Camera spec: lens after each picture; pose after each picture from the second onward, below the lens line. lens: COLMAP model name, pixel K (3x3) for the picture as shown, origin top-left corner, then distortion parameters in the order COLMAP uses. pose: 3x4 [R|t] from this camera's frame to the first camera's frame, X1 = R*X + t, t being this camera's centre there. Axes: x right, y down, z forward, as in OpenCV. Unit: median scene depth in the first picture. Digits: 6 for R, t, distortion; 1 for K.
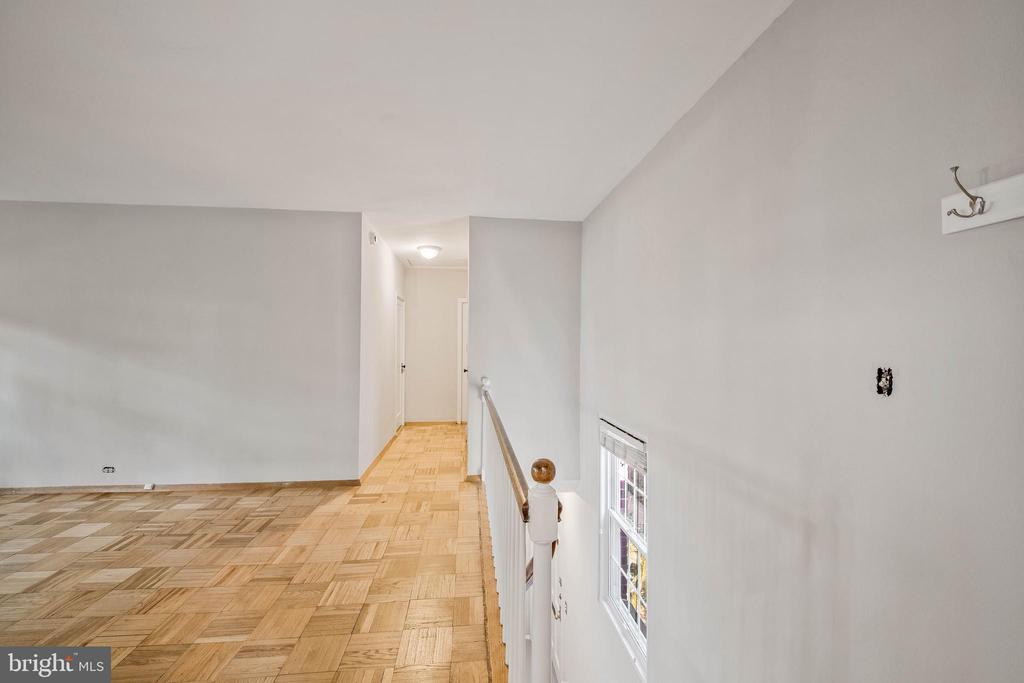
lens RADIAL K [[426.9, 0, 511.9], [0, 426.9, 342.5], [0, 0, 1]] dist [-0.001341, -0.000135]
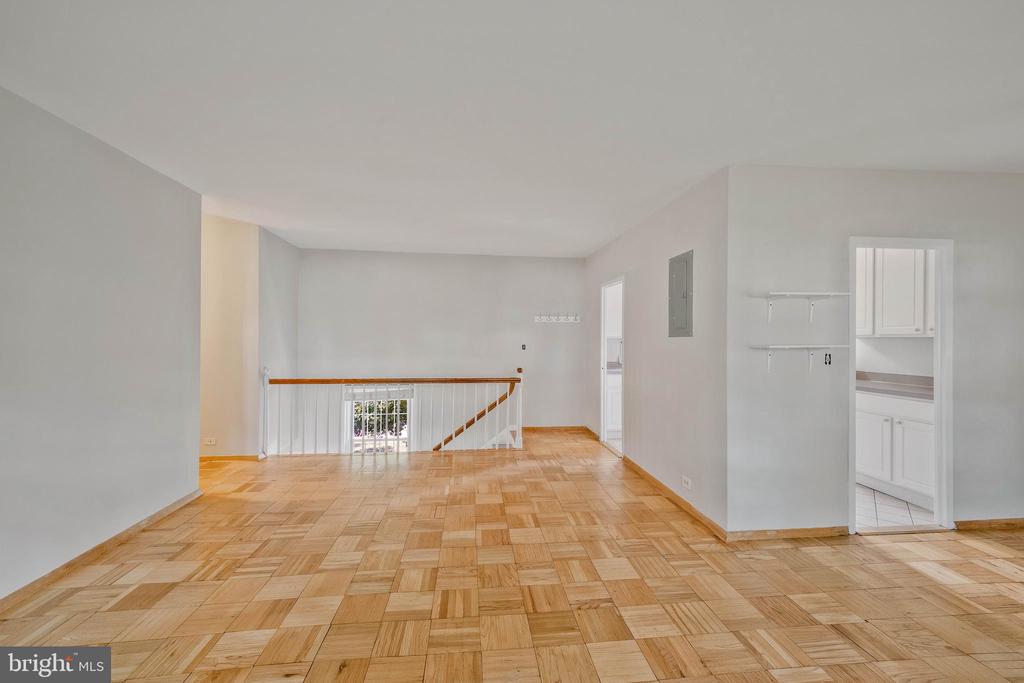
lens RADIAL K [[416.1, 0, 514.1], [0, 416.1, 339.3], [0, 0, 1]] dist [0.031216, -0.011461]
pose [[-0.007136, -0.006353, 0.999954, -1.446408], [-0.013180, 0.999894, 0.006259, -0.012171], [-0.999888, -0.013134, -0.007219, 0.390526]]
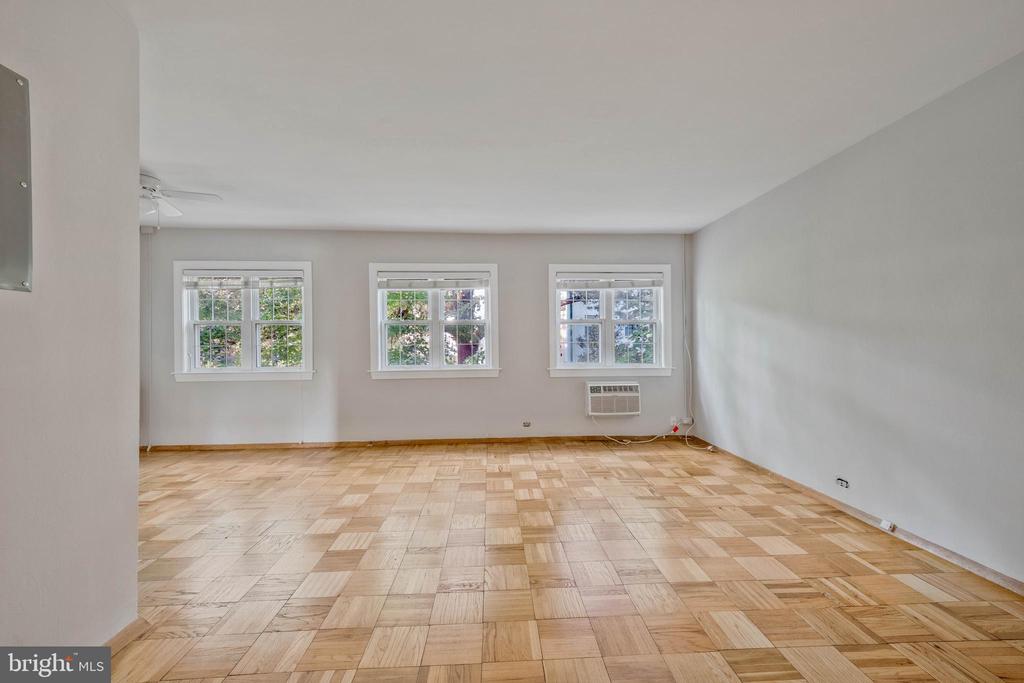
lens RADIAL K [[413.3, 0, 512.0], [0, 413.3, 344.2], [0, 0, 1]] dist [0.033016, -0.010839]
pose [[-0.044781, -0.007827, -0.998966, -0.131164], [0.012403, 0.999888, -0.008390, 0.038207], [0.998920, -0.012766, -0.044679, 0.448474]]
